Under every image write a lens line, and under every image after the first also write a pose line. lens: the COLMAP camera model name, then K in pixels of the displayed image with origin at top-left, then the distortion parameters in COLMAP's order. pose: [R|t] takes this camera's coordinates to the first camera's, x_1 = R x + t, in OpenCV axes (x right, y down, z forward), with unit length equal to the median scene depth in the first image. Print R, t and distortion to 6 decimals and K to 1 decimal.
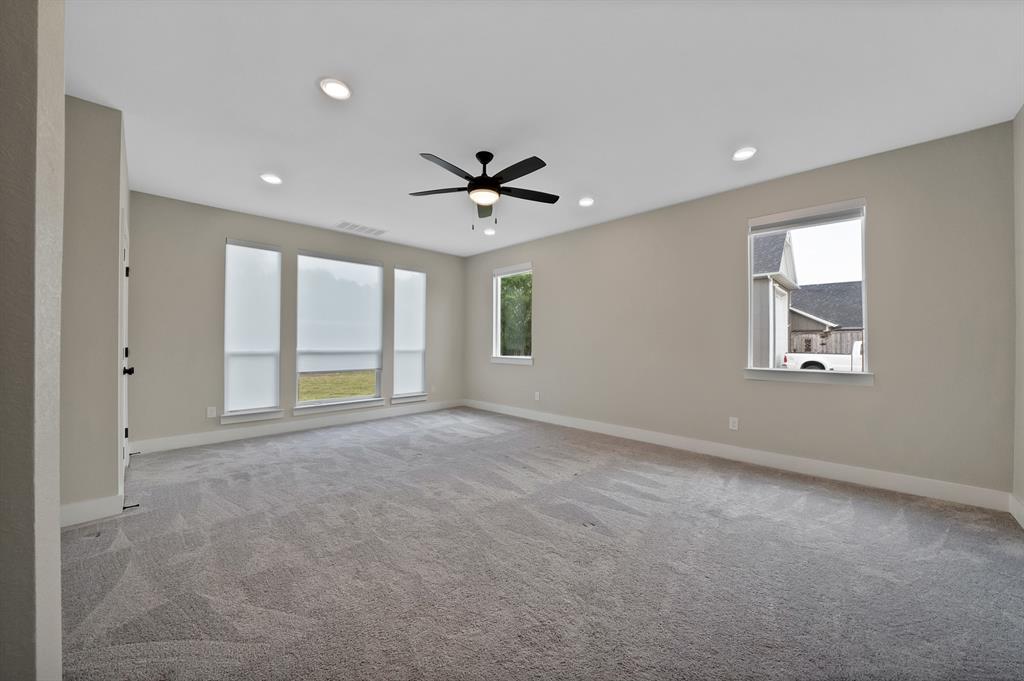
lens RADIAL K [[371.4, 0, 512.1], [0, 371.4, 339.4], [0, 0, 1]] dist [-0.013333, 0.000197]
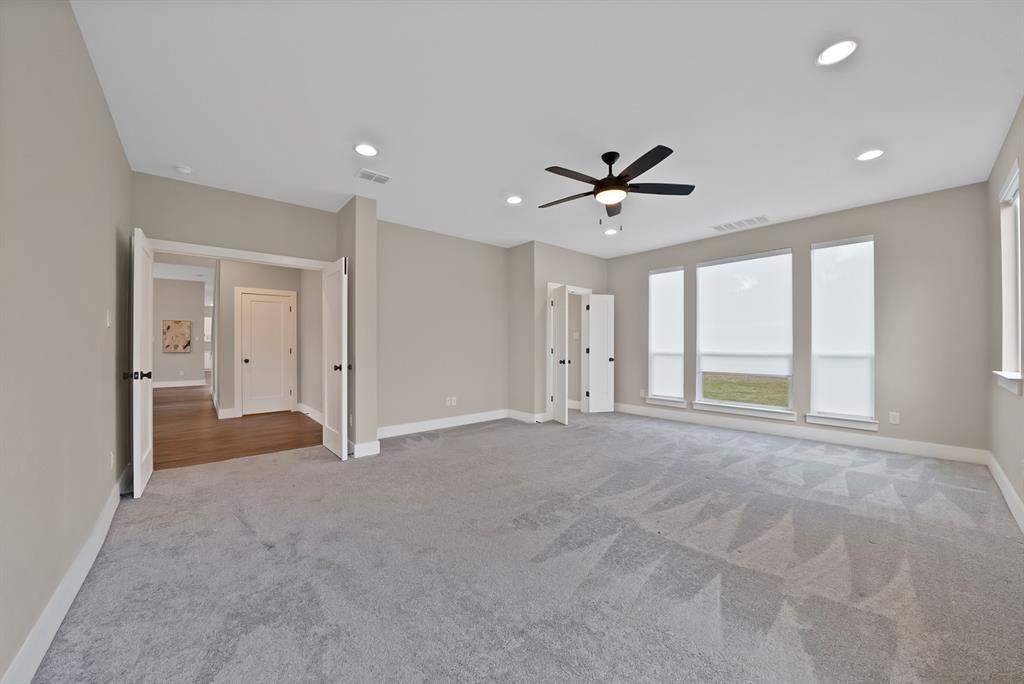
lens RADIAL K [[371.4, 0, 520.8], [0, 371.4, 344.9], [0, 0, 1]] dist [-0.013333, 0.000197]
pose [[-0.046096, -0.001790, -0.998935, 0.568015], [0.016914, 0.999854, -0.002572, 0.001259], [0.998794, -0.017015, -0.046059, 0.493642]]
